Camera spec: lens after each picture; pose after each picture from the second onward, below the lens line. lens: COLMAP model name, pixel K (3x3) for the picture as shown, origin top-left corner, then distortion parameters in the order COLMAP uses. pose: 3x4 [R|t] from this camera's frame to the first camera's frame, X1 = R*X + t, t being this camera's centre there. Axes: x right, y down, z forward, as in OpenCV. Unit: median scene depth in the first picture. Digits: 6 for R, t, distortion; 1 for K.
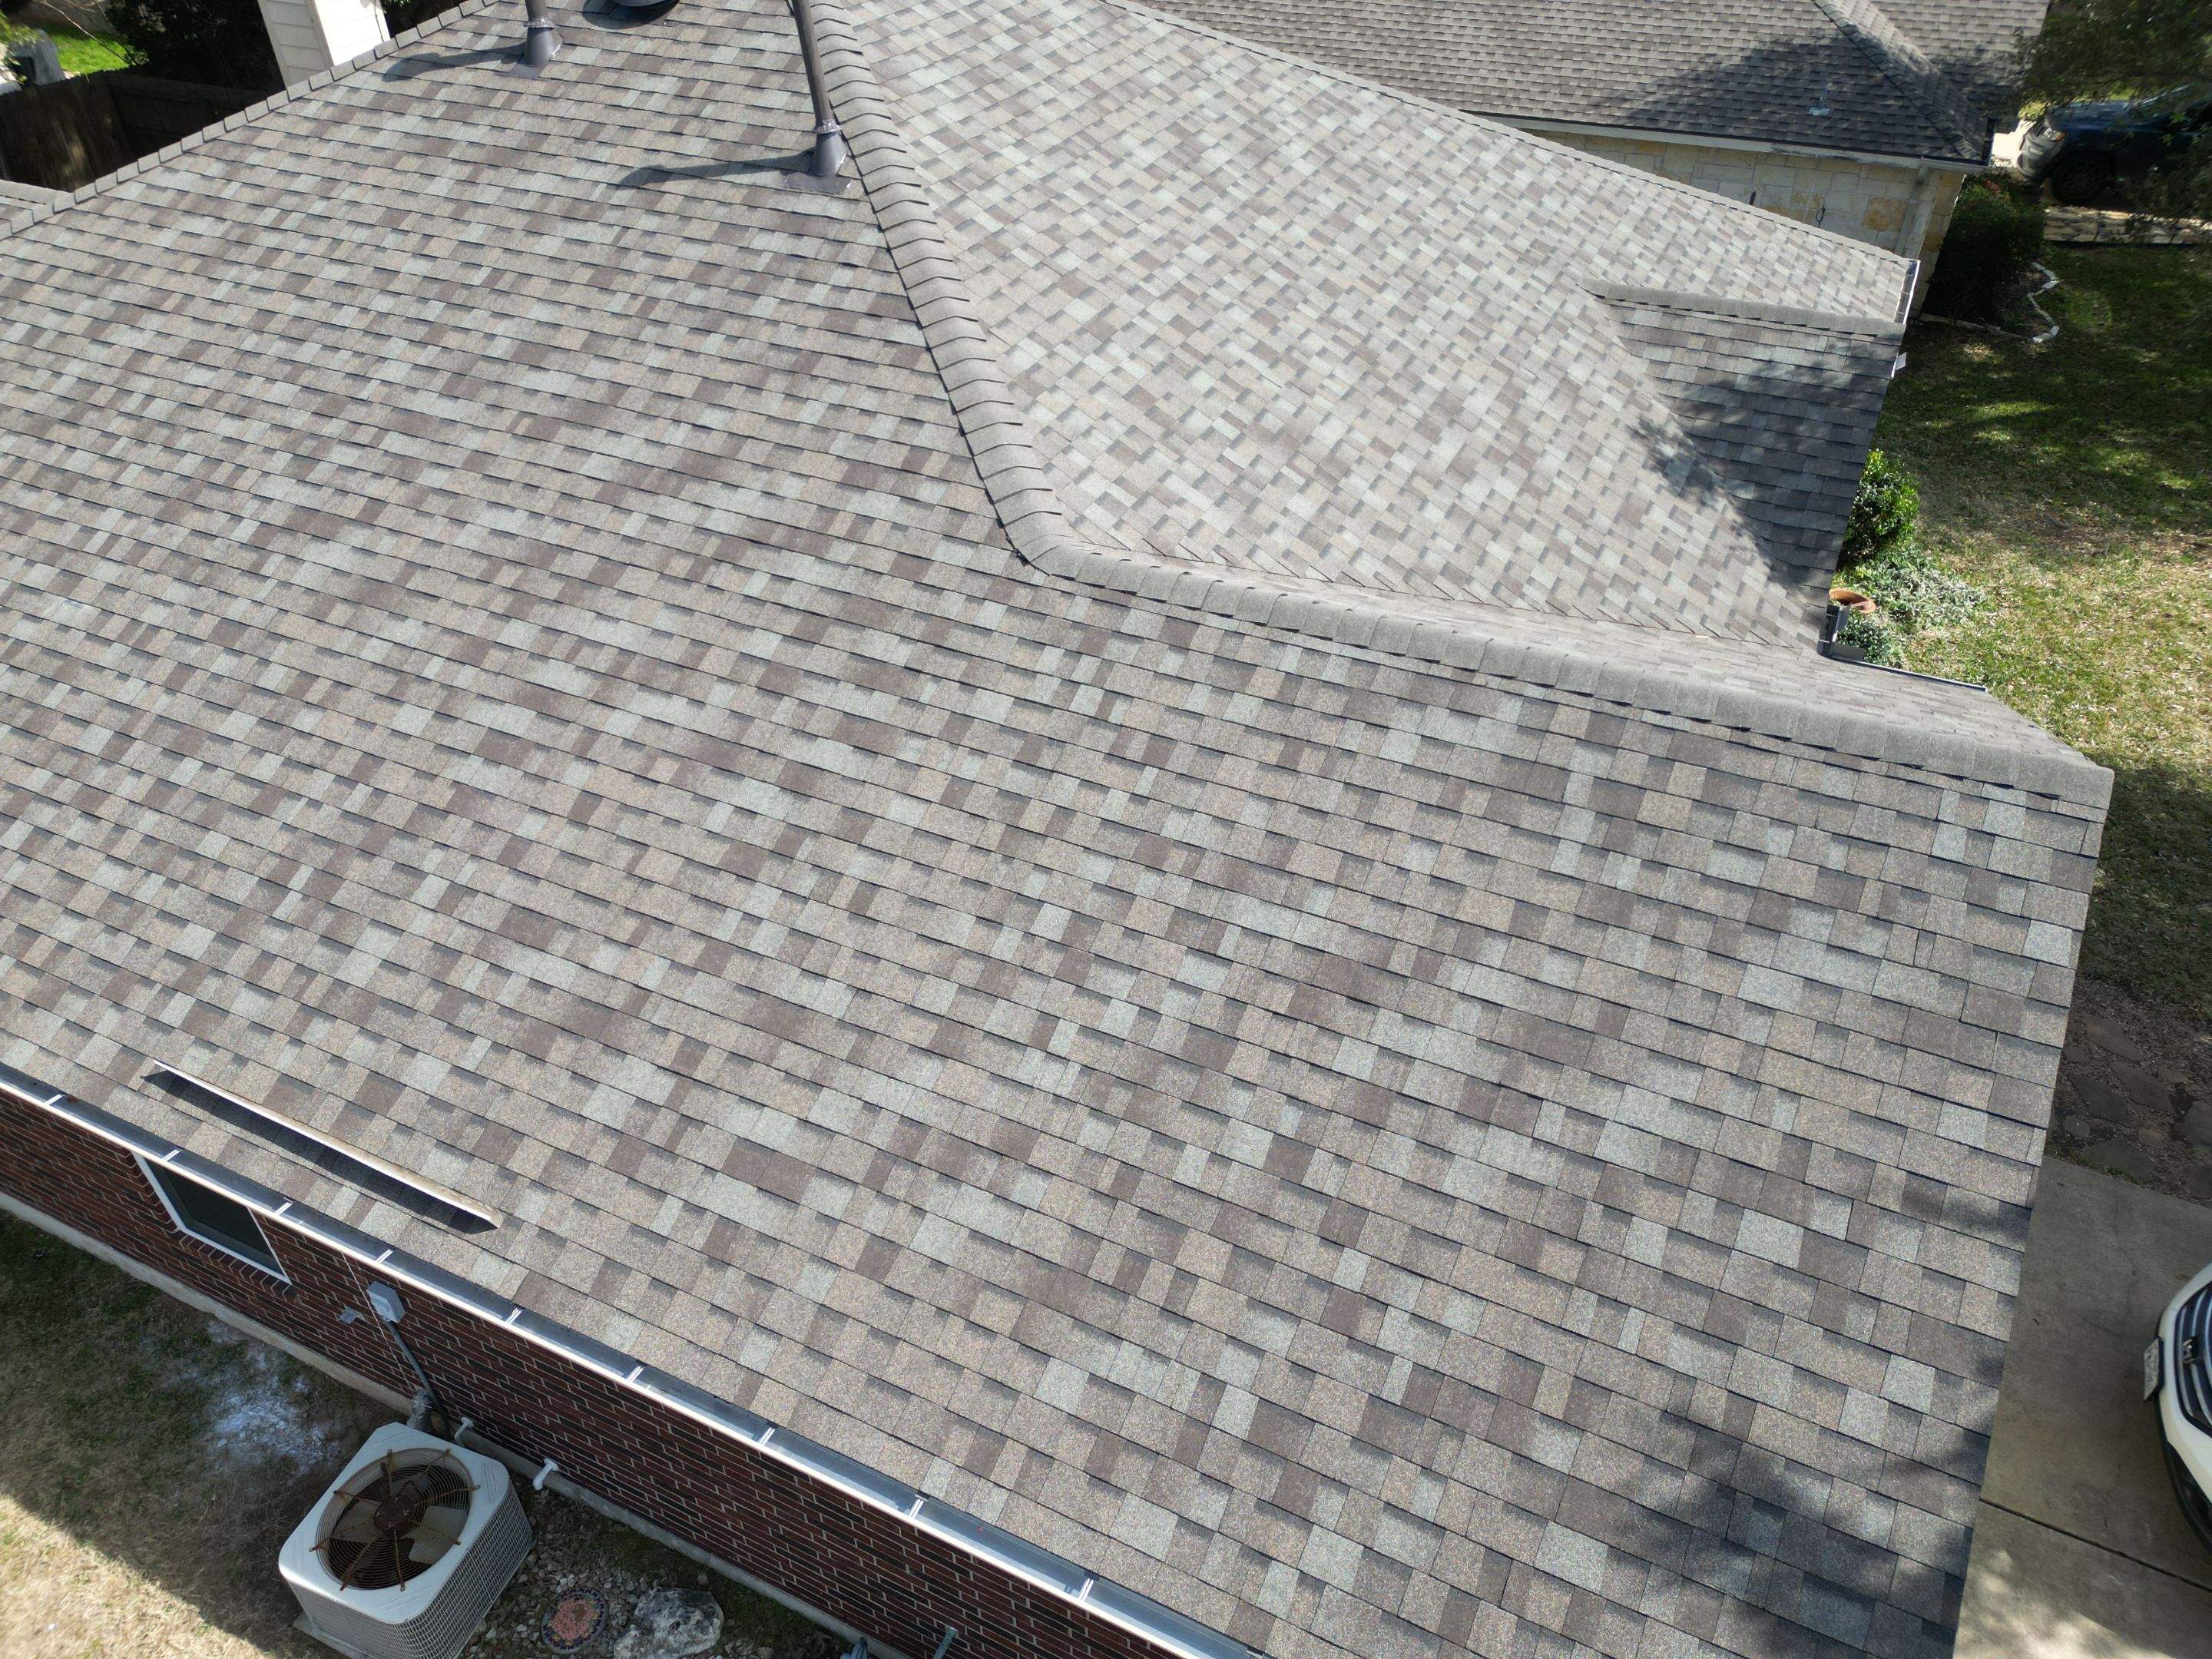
lens RADIAL K [[1539.1, 0, 1105.1], [0, 1539.1, 831.7], [0, 0, 1]] dist [0.077119, -0.070166]
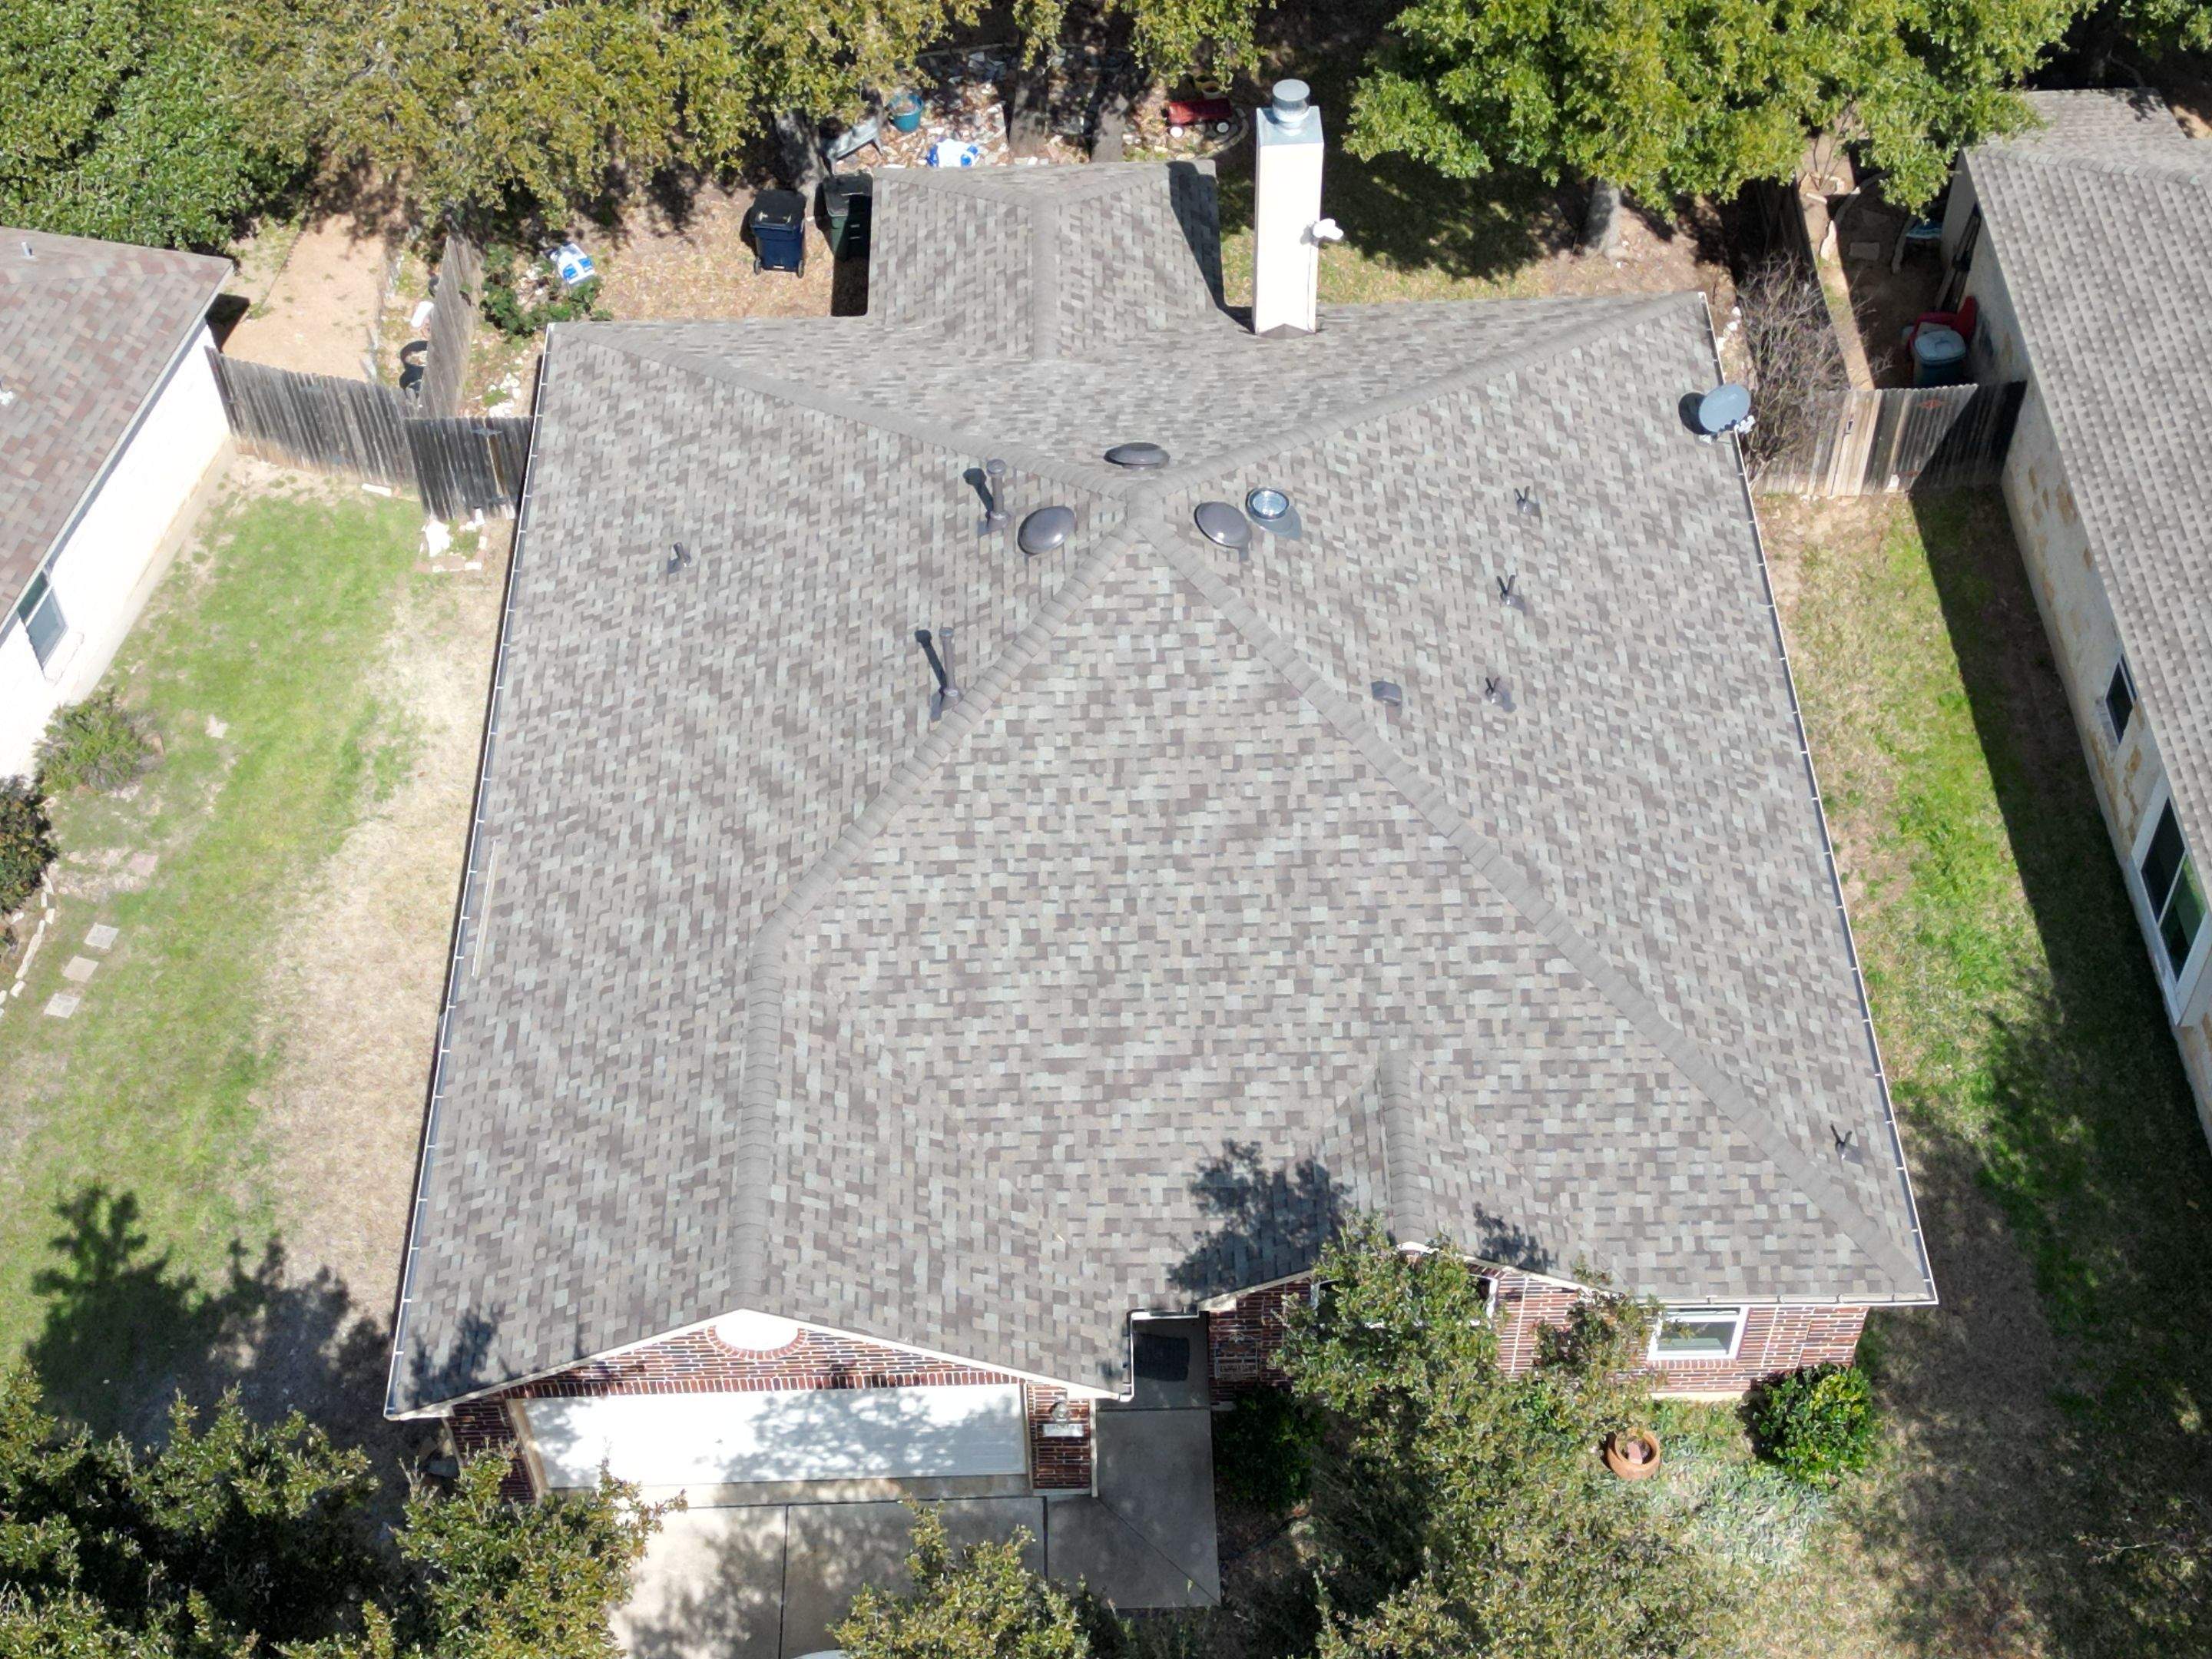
lens RADIAL K [[3075.7, 0, 1102.9], [0, 3075.7, 814.8], [0, 0, 1]] dist [0.117377, 0.000000]
pose [[0.448541, 0.676119, -0.584529, 2.510736], [-0.547207, 0.724848, 0.418522, -2.306753], [0.706665, 0.132134, 0.695101, -1.647309]]
